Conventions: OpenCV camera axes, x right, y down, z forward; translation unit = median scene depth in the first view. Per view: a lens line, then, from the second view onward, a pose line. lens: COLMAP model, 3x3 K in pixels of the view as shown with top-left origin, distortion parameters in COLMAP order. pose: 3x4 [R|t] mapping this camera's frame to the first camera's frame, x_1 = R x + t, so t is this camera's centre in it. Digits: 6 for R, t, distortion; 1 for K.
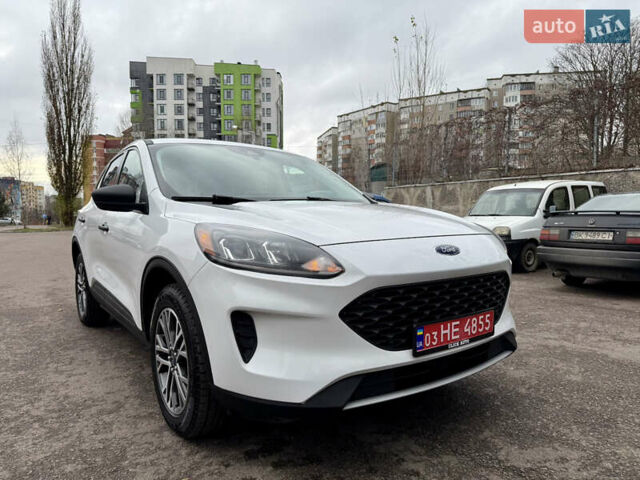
lens RADIAL K [[460.5, 0, 320.0], [0, 460.5, 240.0], [0, 0, 1]] dist [0.042162, -0.081221]
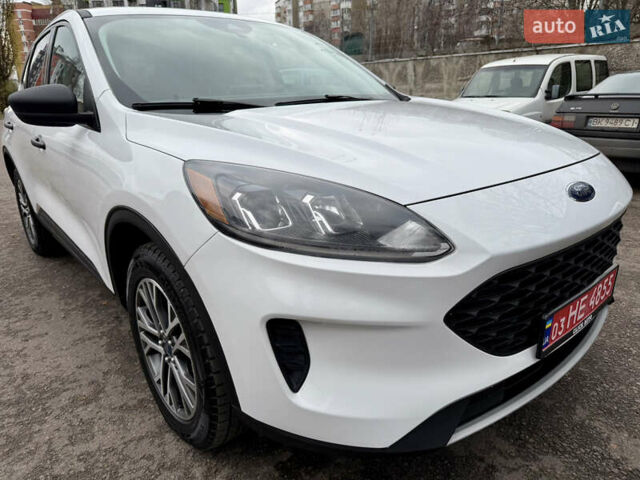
lens RADIAL K [[463.6, 0, 320.0], [0, 463.6, 240.0], [0, 0, 1]] dist [-0.009785, -0.002842]
pose [[0.996422, -0.043912, 0.072221, -0.063535], [0.024173, 0.966816, 0.254327, -0.039313], [-0.080992, -0.251671, 0.964418, 0.167960]]
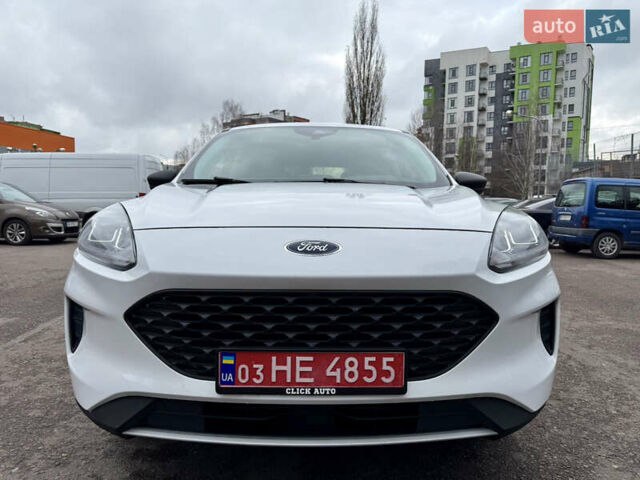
lens RADIAL K [[461.0, 0, 316.0], [0, 461.0, 237.0], [0, 0, 1]] dist [0.004572, -0.013577]
pose [[0.811098, 0.052129, -0.582583, 0.295185], [-0.047380, 0.998603, 0.023389, -0.004120], [0.582989, 0.008633, 0.812434, 0.206467]]
